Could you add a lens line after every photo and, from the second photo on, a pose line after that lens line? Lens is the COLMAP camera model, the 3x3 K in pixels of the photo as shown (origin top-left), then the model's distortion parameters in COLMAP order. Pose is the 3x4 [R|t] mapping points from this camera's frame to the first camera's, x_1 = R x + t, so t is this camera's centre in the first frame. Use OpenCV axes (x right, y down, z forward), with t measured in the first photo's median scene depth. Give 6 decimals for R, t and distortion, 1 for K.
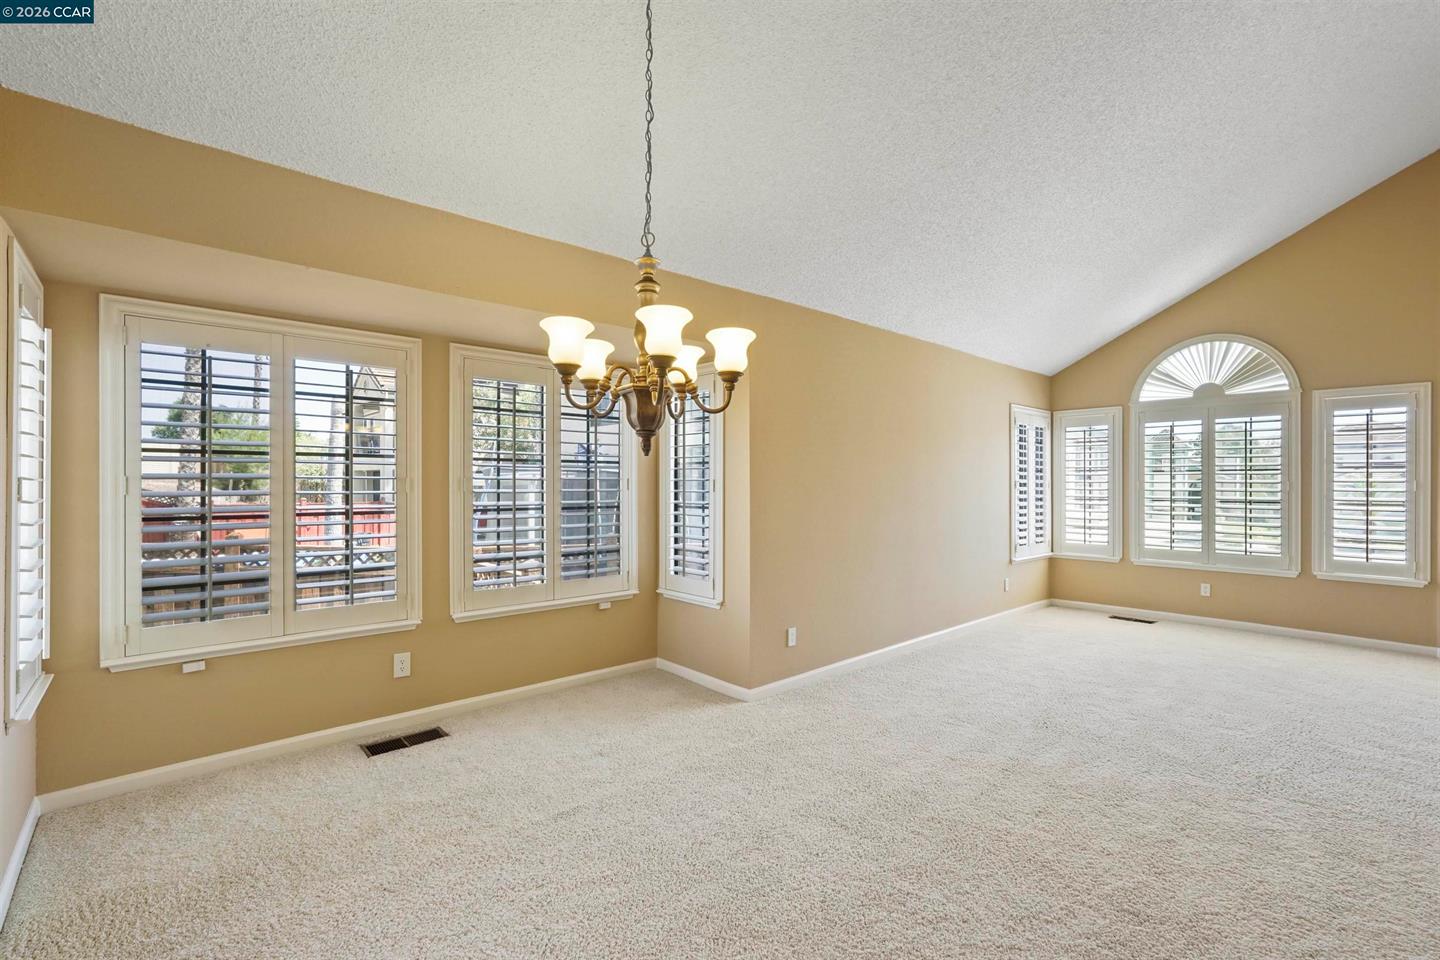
lens RADIAL K [[632.6, 0, 748.3], [0, 632.6, 480.8], [0, 0, 1]] dist [0.004476, 0.000774]
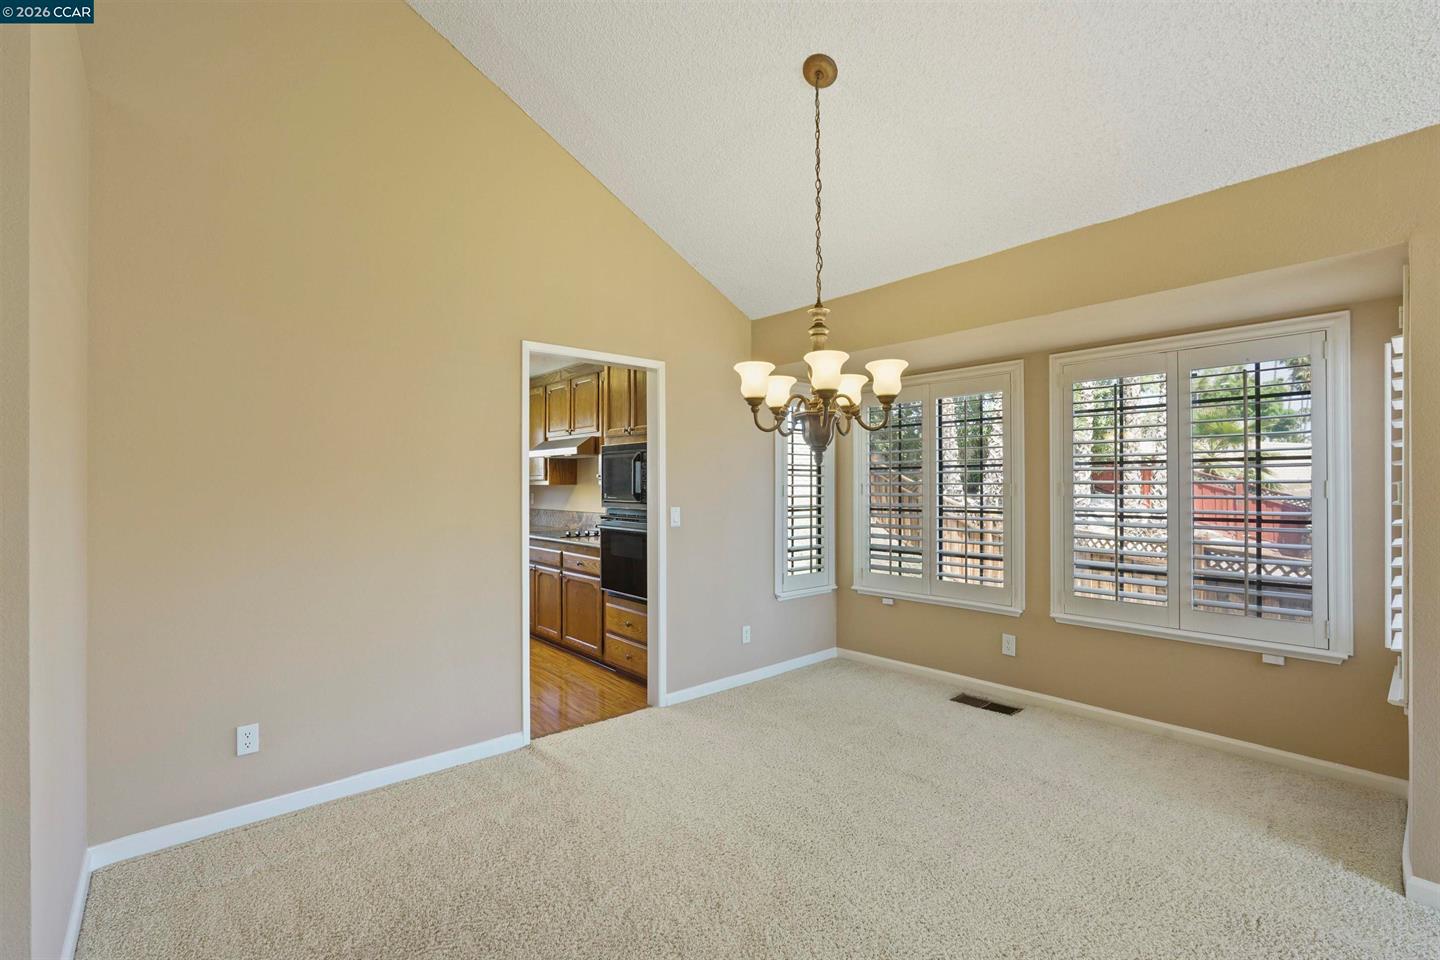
lens RADIAL K [[632.6, 0, 728.0], [0, 632.6, 486.4], [0, 0, 1]] dist [0.004476, 0.000774]
pose [[0.012599, -0.004886, -0.999909, 0.463176], [0.000996, 0.999988, -0.004874, 0.004510], [0.999920, -0.000935, 0.012604, 0.359955]]
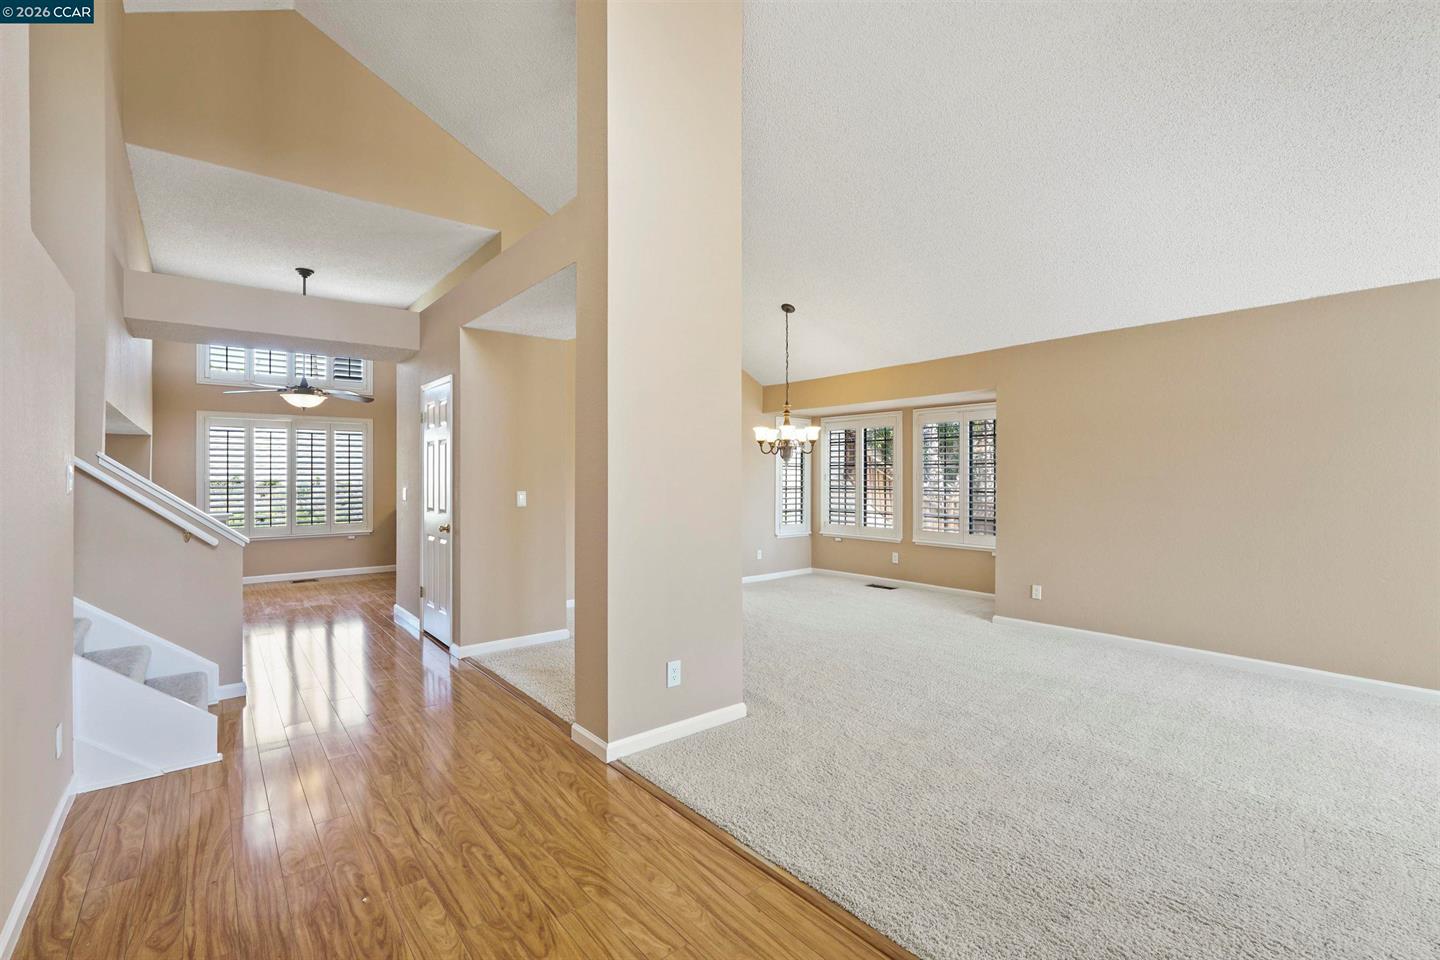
lens RADIAL K [[632.6, 0, 719.7], [0, 632.6, 479.3], [0, 0, 1]] dist [0.004476, 0.000774]
pose [[-0.033817, 0.002609, -0.999425, 1.306709], [0.000861, 0.999996, 0.002581, 0.005257], [0.999428, -0.000773, -0.033819, 0.346558]]
